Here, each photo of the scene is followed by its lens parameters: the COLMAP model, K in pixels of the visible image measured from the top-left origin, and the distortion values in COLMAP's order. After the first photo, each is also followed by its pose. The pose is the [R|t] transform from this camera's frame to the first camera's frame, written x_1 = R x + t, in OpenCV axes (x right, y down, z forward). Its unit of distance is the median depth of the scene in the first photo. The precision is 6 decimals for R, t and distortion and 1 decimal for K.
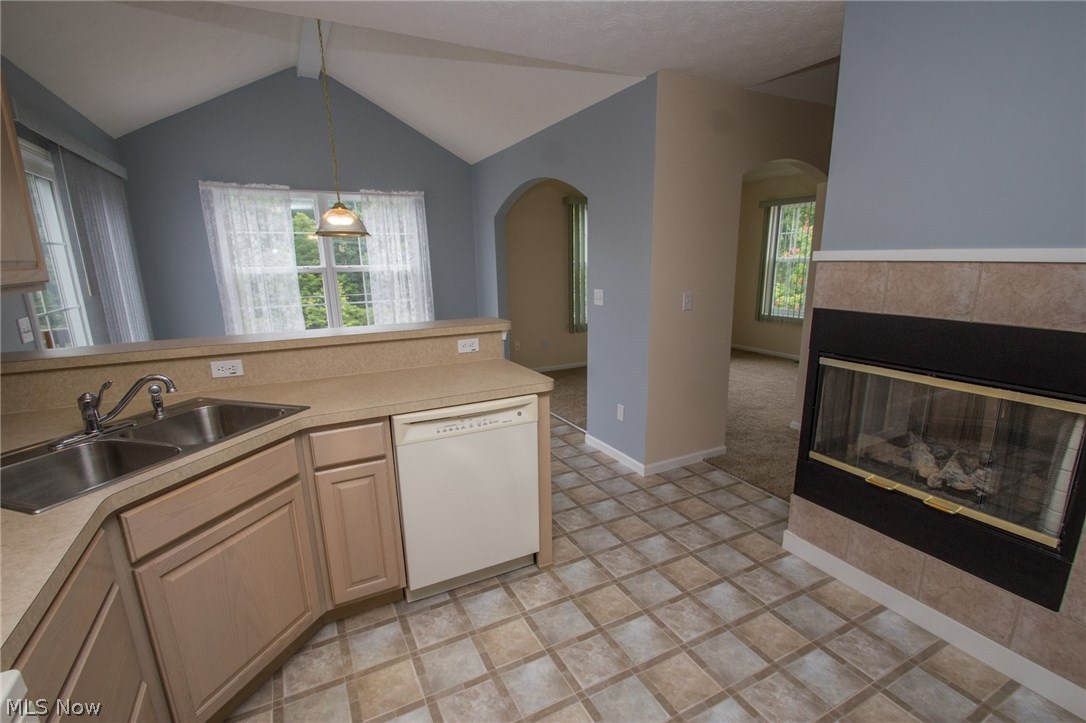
lens RADIAL K [[506.3, 0, 551.9], [0, 506.3, 385.7], [0, 0, 1]] dist [0.012717, -0.015886]
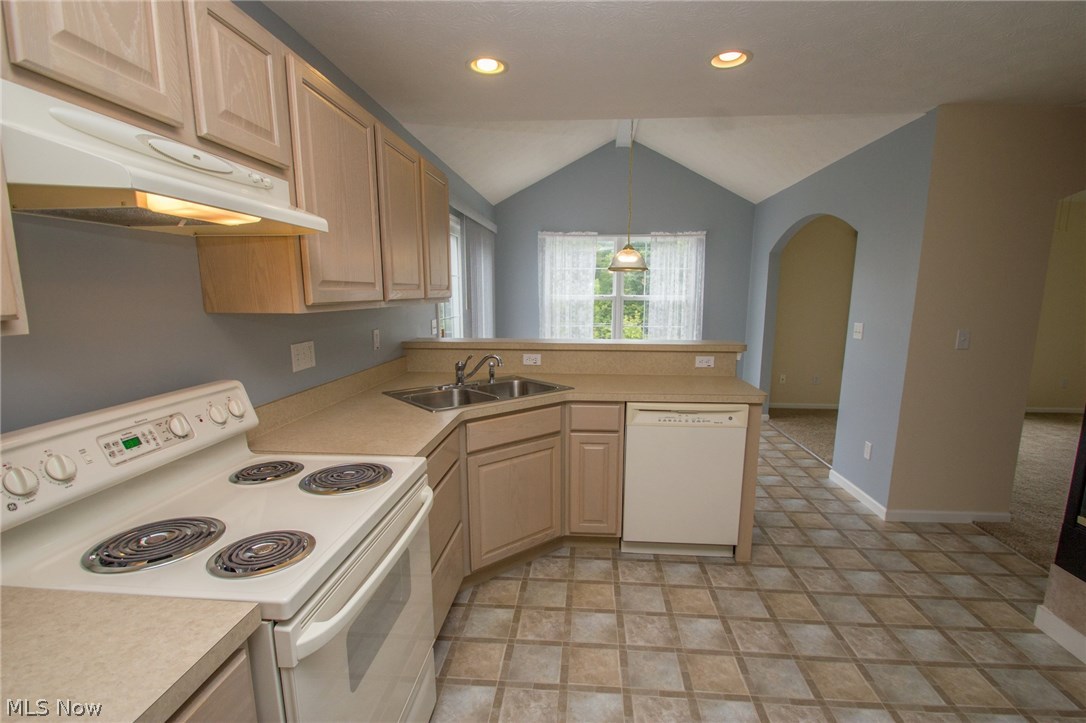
lens RADIAL K [[506.3, 0, 551.9], [0, 506.3, 385.7], [0, 0, 1]] dist [0.012717, -0.015886]
pose [[0.847401, 0.113831, -0.518607, 0.157016], [-0.146222, 0.989011, -0.021845, 0.055696], [0.510421, 0.094343, 0.854733, -0.192830]]
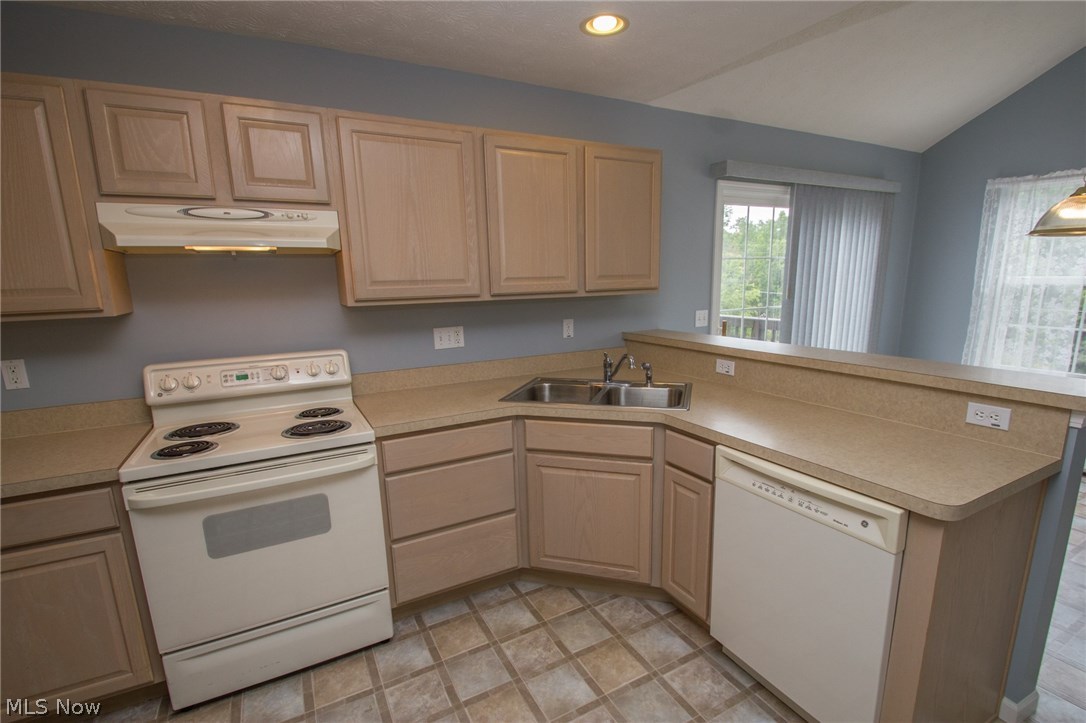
lens RADIAL K [[506.3, 0, 551.9], [0, 506.3, 385.7], [0, 0, 1]] dist [0.012717, -0.015886]
pose [[0.012228, 0.223693, -0.974583, 0.420139], [-0.226730, 0.949890, 0.215180, -0.128428], [0.973881, 0.218336, 0.062333, 0.460141]]
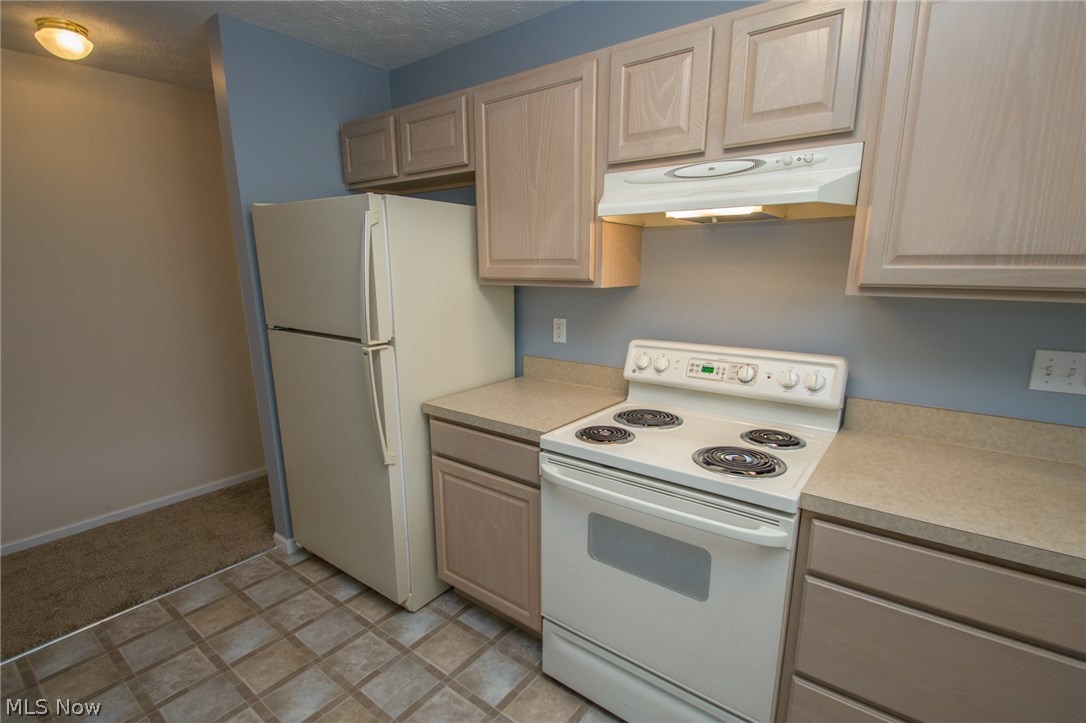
lens RADIAL K [[506.3, 0, 551.9], [0, 506.3, 385.7], [0, 0, 1]] dist [0.012717, -0.015886]
pose [[-0.904010, 0.112050, -0.412565, 0.087810], [-0.092255, 0.891172, 0.444185, -0.120906], [0.417438, 0.439609, -0.795292, 0.494401]]
